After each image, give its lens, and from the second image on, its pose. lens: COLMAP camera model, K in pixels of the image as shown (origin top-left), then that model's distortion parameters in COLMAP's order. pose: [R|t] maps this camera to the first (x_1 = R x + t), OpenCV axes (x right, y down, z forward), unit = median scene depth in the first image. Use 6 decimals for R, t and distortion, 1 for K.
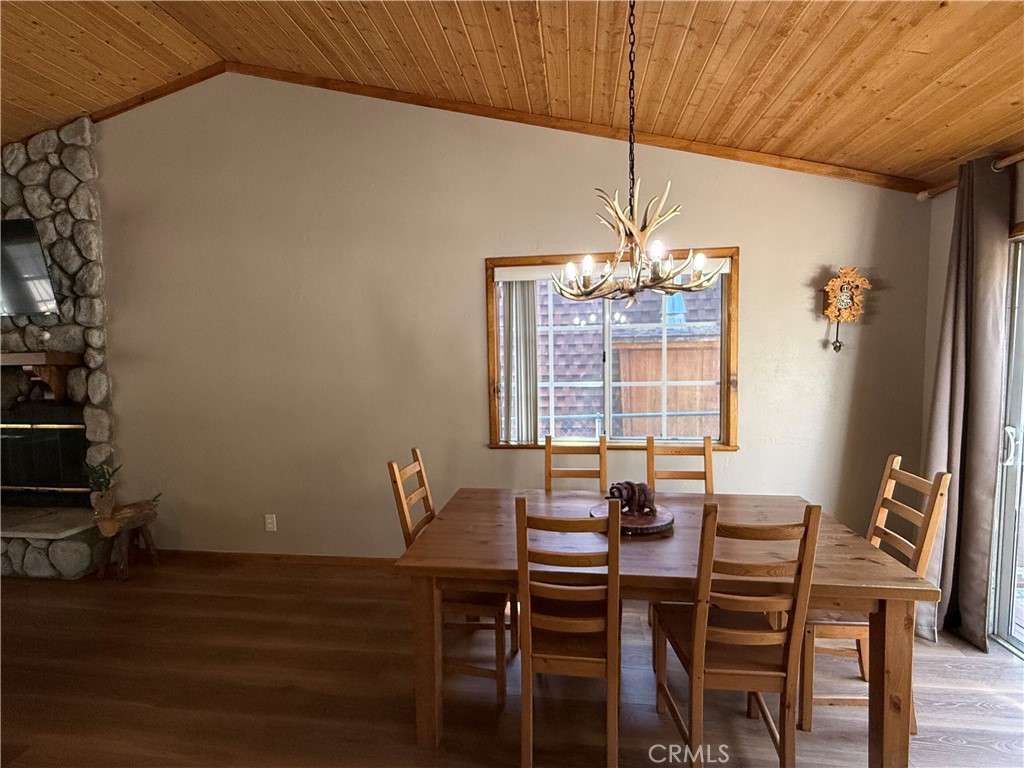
lens RADIAL K [[491.4, 0, 512.0], [0, 491.4, 384.0], [0, 0, 1]] dist [-0.001059, 0.000170]
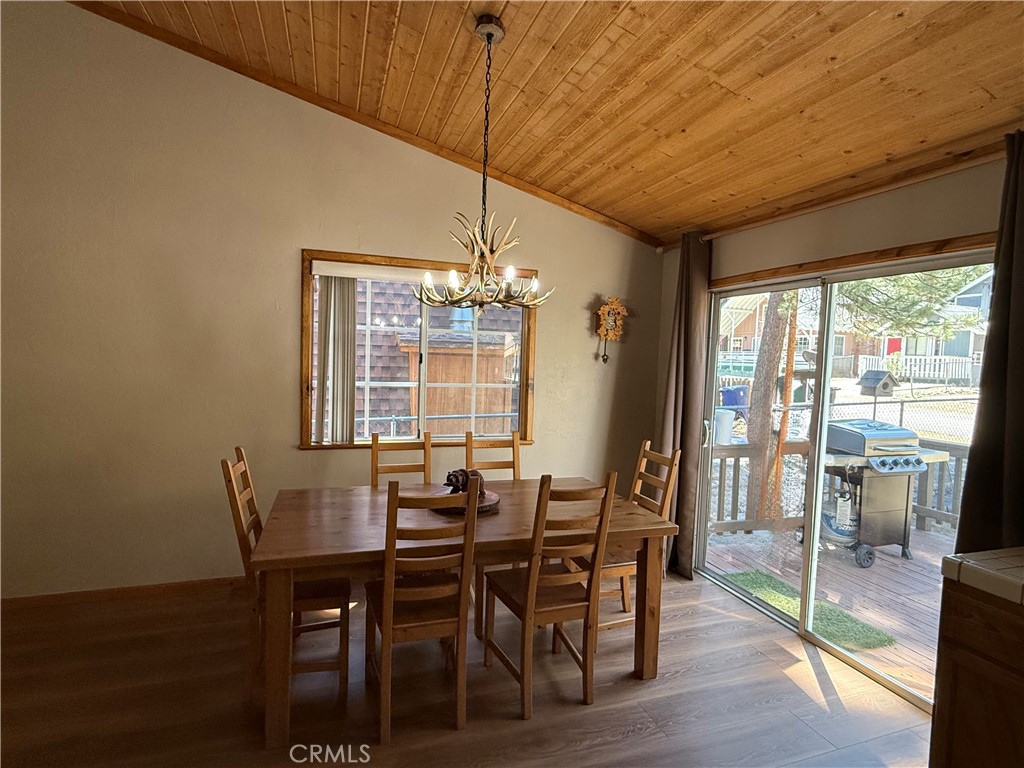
lens RADIAL K [[536.6, 0, 512.0], [0, 536.6, 384.0], [0, 0, 1]] dist [-0.001024, 0.000008]
pose [[0.889039, 0.025898, 0.457098, -0.219748], [-0.019653, 0.999637, -0.018412, 0.022186], [-0.457409, 0.007386, 0.889226, -0.142710]]
